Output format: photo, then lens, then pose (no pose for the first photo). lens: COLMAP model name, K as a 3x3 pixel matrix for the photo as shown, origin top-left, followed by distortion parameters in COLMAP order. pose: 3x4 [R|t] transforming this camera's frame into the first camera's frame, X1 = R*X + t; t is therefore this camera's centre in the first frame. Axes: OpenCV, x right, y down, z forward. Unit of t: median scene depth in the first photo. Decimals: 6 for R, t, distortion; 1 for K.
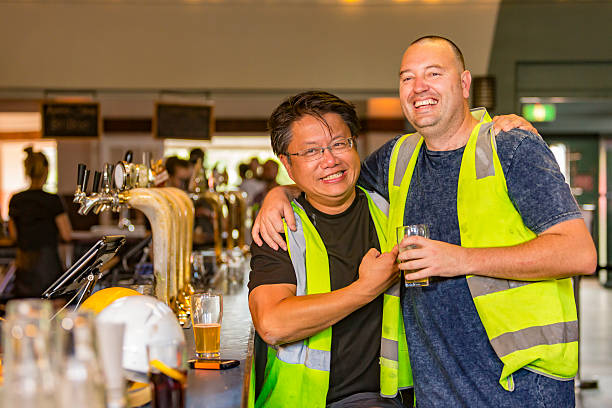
lens RADIAL K [[1476.7, 0, 306.0], [0, 1476.7, 204.0], [0, 0, 1]] dist [0.208869, -0.013473]
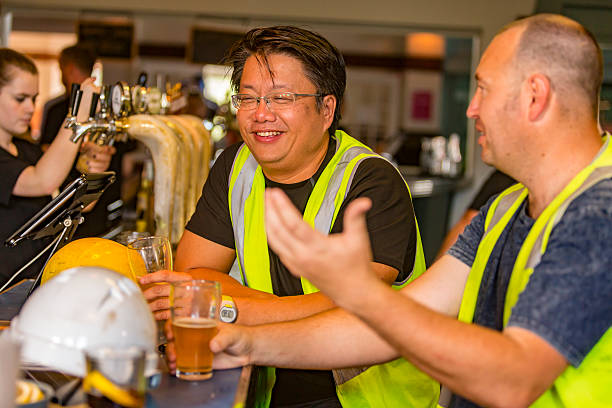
lens RADIAL K [[1198.2, 0, 306.0], [0, 1198.2, 204.0], [0, 0, 1]] dist [-0.036434, -0.192866]
pose [[0.998159, 0.054479, -0.026640, 0.001899], [-0.052770, 0.996734, 0.061131, -0.006411], [0.029883, -0.059612, 0.997774, 0.297771]]
